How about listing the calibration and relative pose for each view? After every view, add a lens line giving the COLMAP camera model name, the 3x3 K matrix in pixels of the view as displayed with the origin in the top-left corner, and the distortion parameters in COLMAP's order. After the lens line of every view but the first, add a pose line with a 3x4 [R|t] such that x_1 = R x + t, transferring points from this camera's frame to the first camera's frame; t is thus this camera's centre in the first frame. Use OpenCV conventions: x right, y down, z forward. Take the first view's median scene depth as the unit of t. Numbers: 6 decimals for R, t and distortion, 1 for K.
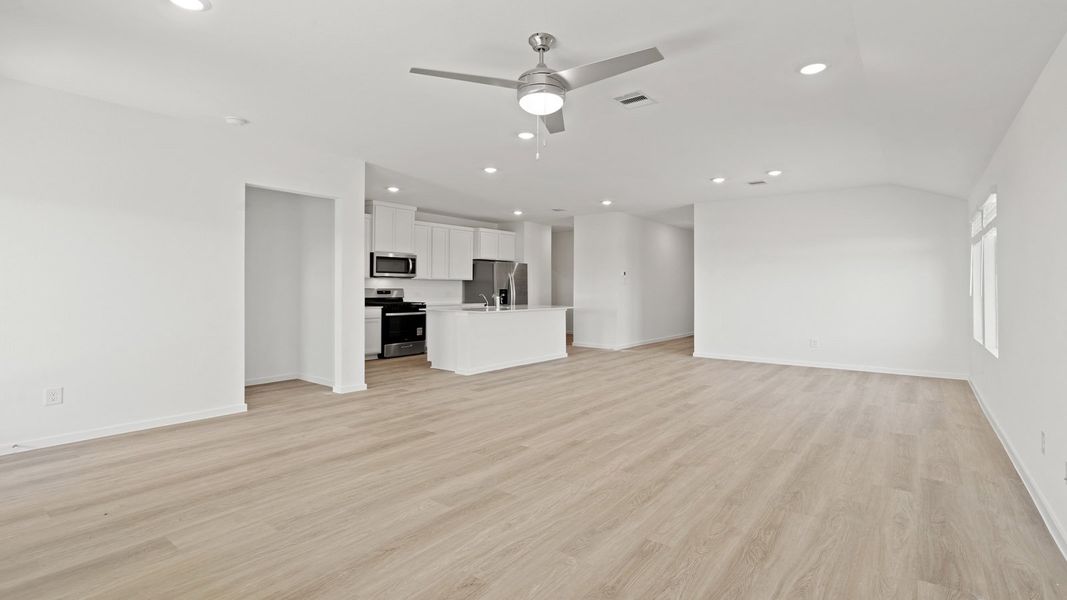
lens RADIAL K [[489.7, 0, 533.5], [0, 489.7, 295.8], [0, 0, 1]] dist [-0.001443, -0.000478]
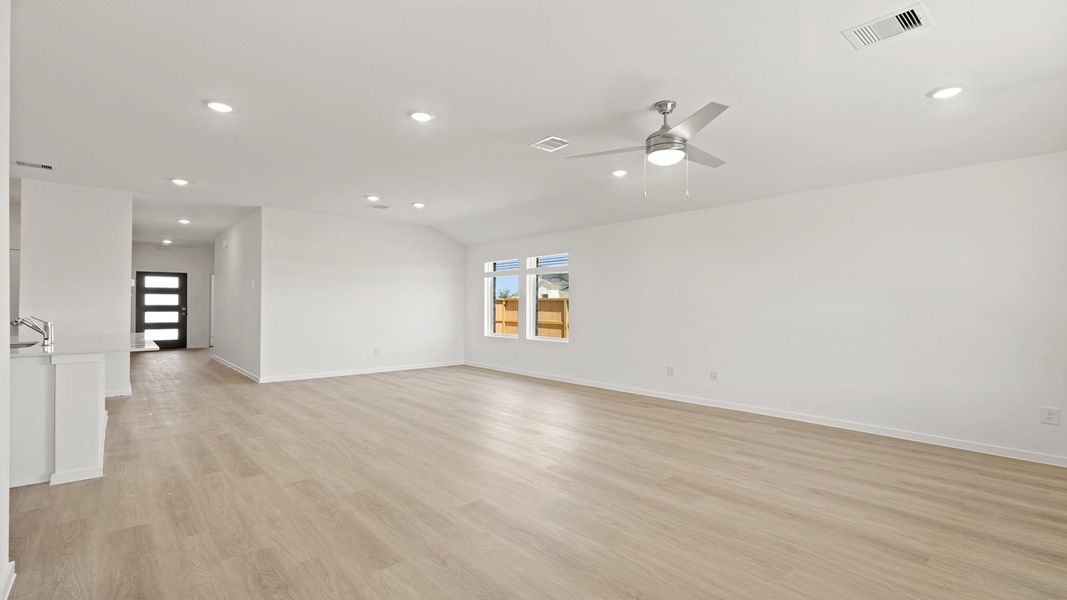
lens RADIAL K [[489.7, 0, 527.2], [0, 489.7, 300.6], [0, 0, 1]] dist [-0.001443, -0.000478]
pose [[0.202992, 0.004513, 0.979170, -1.320190], [0.014180, 0.999871, -0.007549, -0.024888], [-0.979078, 0.015417, 0.202902, 1.113852]]
